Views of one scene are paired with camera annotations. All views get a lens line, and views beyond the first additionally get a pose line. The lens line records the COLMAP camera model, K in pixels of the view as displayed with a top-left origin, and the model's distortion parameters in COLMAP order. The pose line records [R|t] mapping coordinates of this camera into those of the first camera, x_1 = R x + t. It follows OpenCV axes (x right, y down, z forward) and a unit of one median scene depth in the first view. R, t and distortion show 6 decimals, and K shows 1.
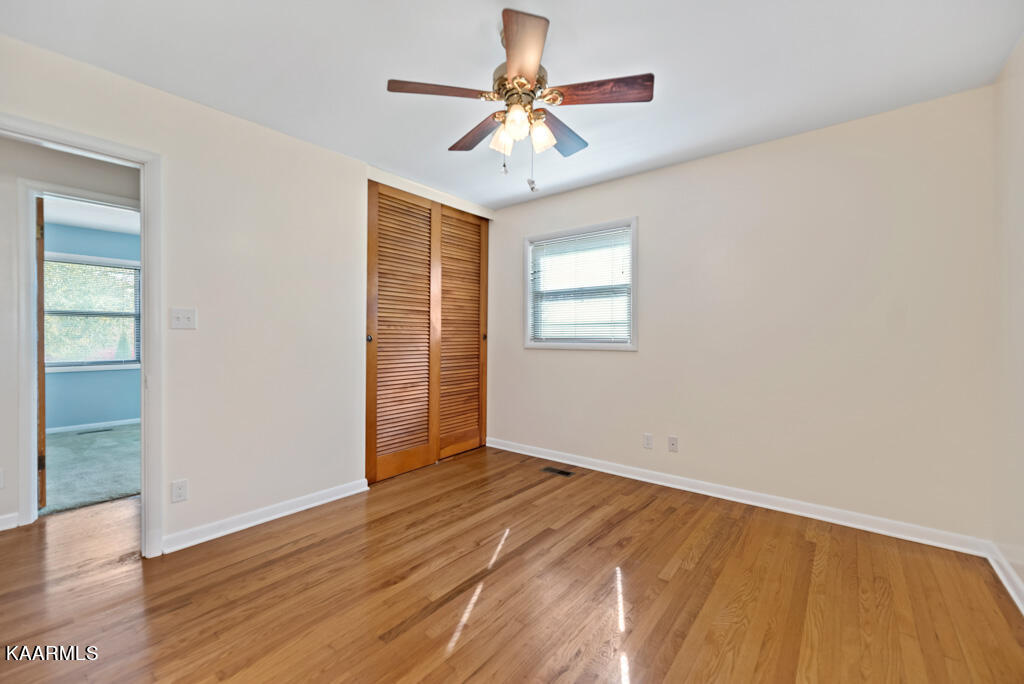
lens RADIAL K [[420.9, 0, 512.0], [0, 420.9, 342.0], [0, 0, 1]] dist [-0.001222, 0.000137]
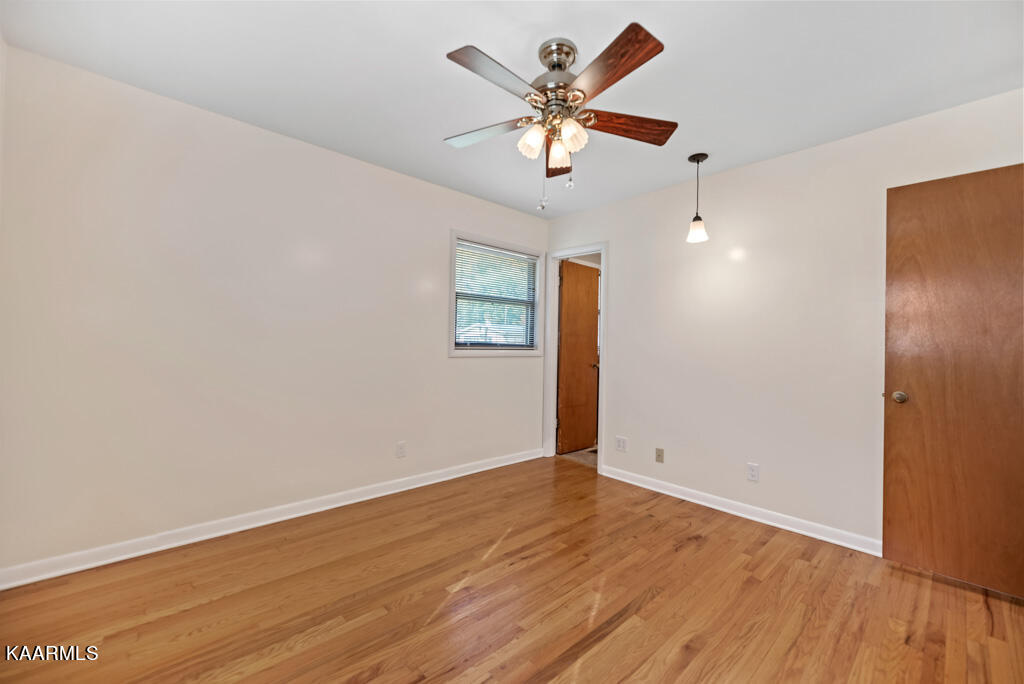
lens RADIAL K [[420.9, 0, 512.0], [0, 420.9, 342.0], [0, 0, 1]] dist [-0.001222, 0.000137]
pose [[-0.989269, -0.021091, 0.144579, -0.032083], [-0.020242, 0.999768, 0.007343, -0.026548], [-0.144700, 0.004338, -0.989466, 2.047043]]
